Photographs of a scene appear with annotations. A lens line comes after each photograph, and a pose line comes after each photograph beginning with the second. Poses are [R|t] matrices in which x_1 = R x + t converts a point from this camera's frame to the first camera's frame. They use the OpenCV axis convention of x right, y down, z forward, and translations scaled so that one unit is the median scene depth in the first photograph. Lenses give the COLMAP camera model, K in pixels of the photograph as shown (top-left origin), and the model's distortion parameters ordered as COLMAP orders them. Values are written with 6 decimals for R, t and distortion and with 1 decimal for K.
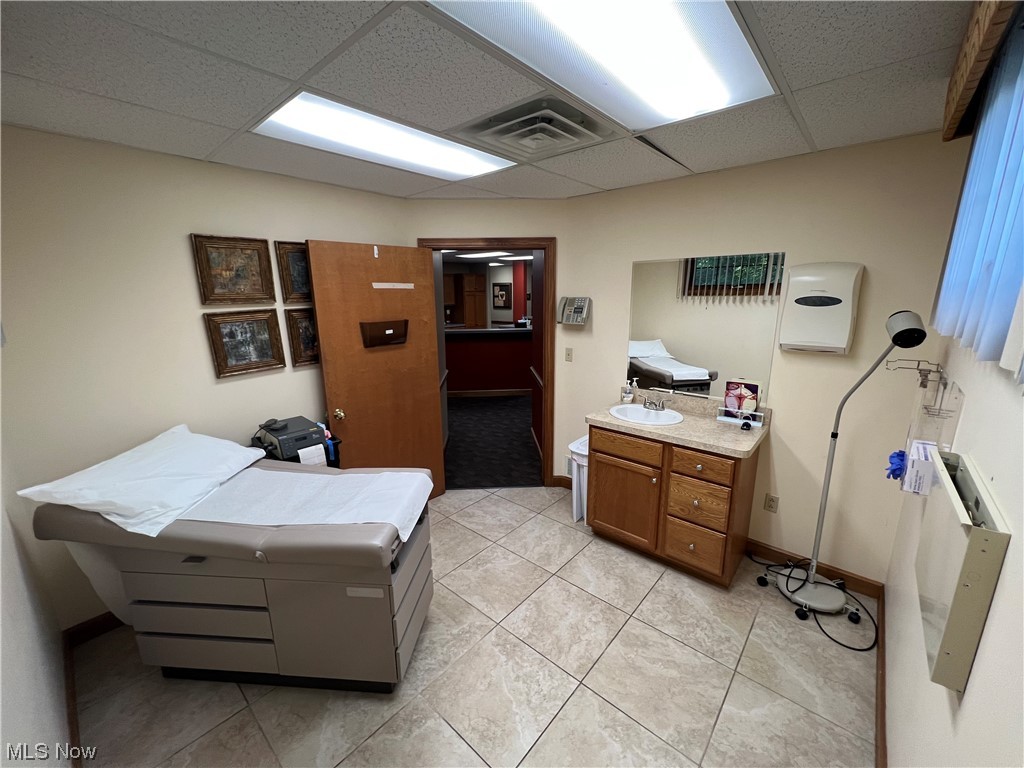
lens RADIAL K [[409.3, 0, 515.5], [0, 409.3, 382.1], [0, 0, 1]] dist [-0.003689, 0.000988]
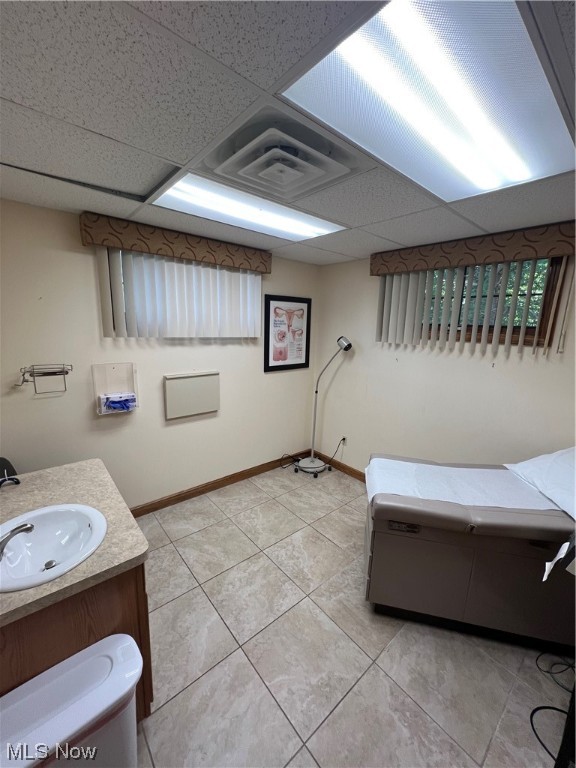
lens RADIAL K [[307.0, 0, 286.5], [0, 307.0, 392.2], [0, 0, 1]] dist [-0.003689, 0.000988]
pose [[-0.987705, -0.039627, 0.151225, -0.098059], [0.025588, 0.913315, 0.406450, -0.347529], [-0.154222, 0.405322, -0.901071, 1.623065]]
